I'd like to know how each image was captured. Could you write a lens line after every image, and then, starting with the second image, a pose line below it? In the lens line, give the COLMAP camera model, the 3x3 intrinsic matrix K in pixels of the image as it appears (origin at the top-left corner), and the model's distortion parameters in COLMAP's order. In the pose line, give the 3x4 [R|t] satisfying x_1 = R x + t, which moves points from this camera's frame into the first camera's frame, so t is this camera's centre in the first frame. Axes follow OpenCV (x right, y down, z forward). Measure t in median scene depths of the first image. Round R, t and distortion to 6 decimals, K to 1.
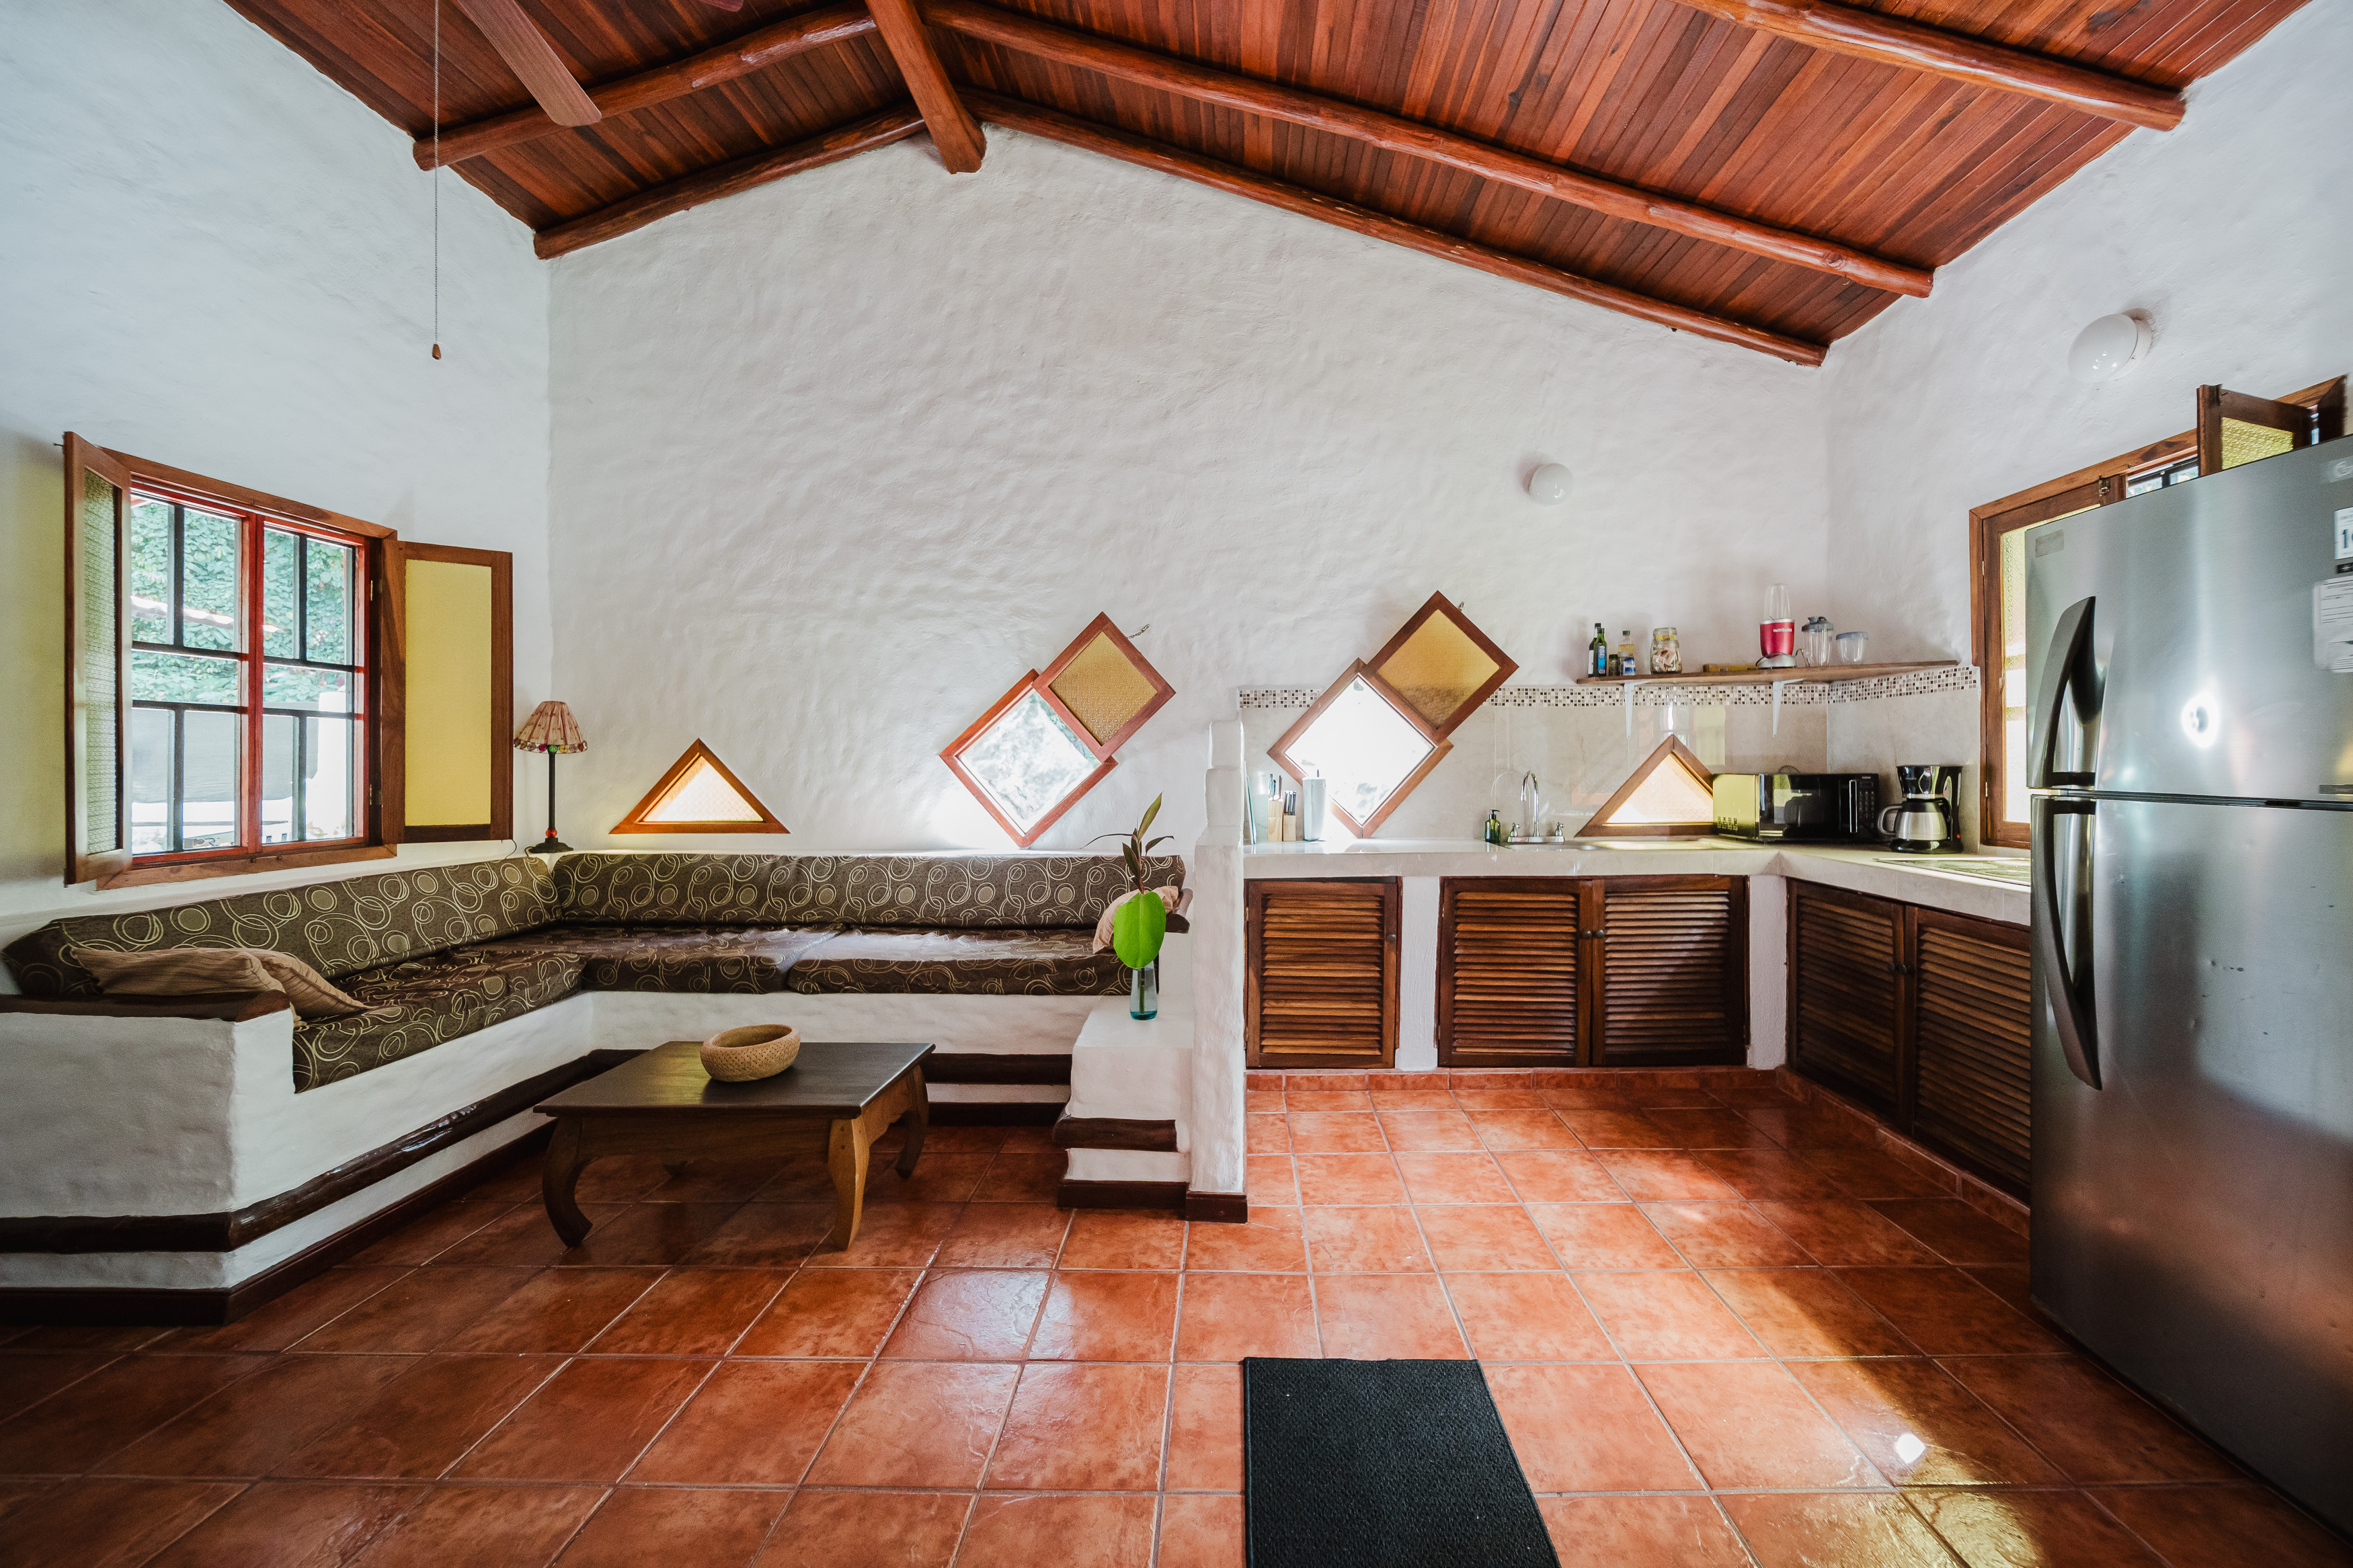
lens RADIAL K [[865.6, 0, 1198.7], [0, 865.6, 763.4], [0, 0, 1]] dist [-0.000308, -0.000062]
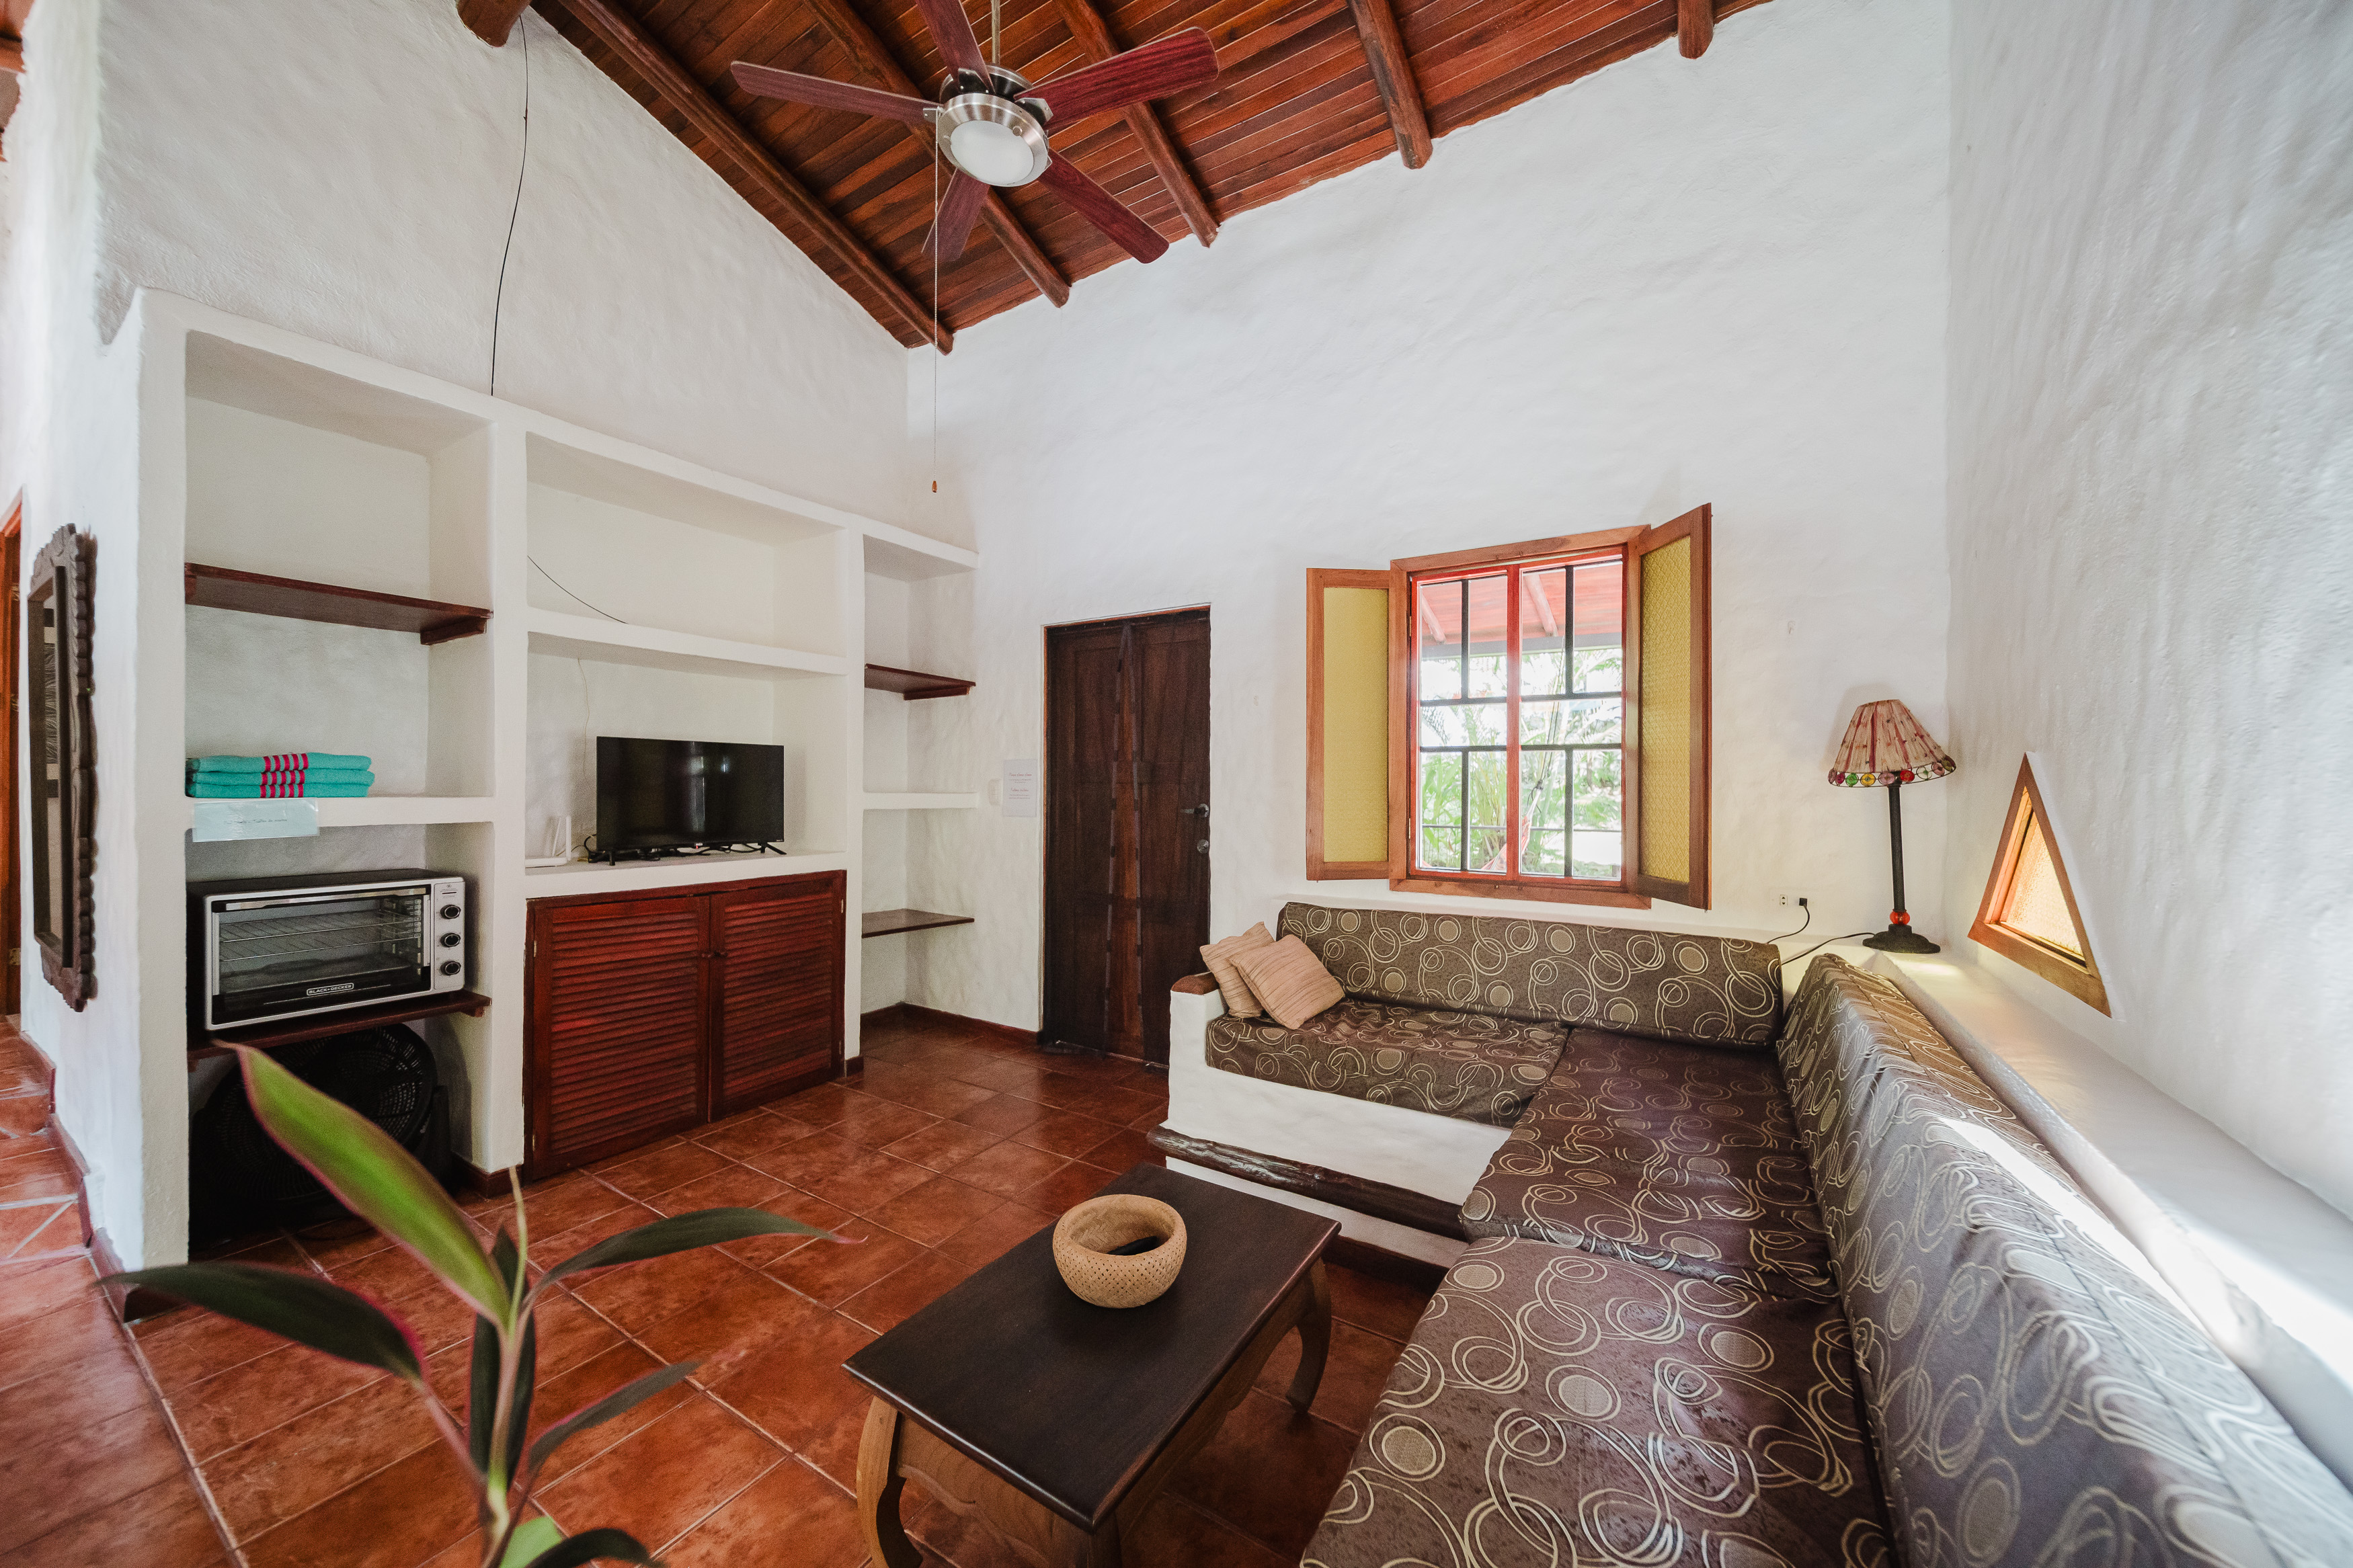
lens RADIAL K [[836.4, 0, 1176.5], [0, 836.4, 784.0], [0, 0, 1]] dist [0.000178, 0.000003]
pose [[-0.495610, 0.002245, -0.868542, 0.014642], [-0.000838, 0.999995, 0.003063, -0.016394], [0.868545, 0.002246, -0.495606, 0.944678]]
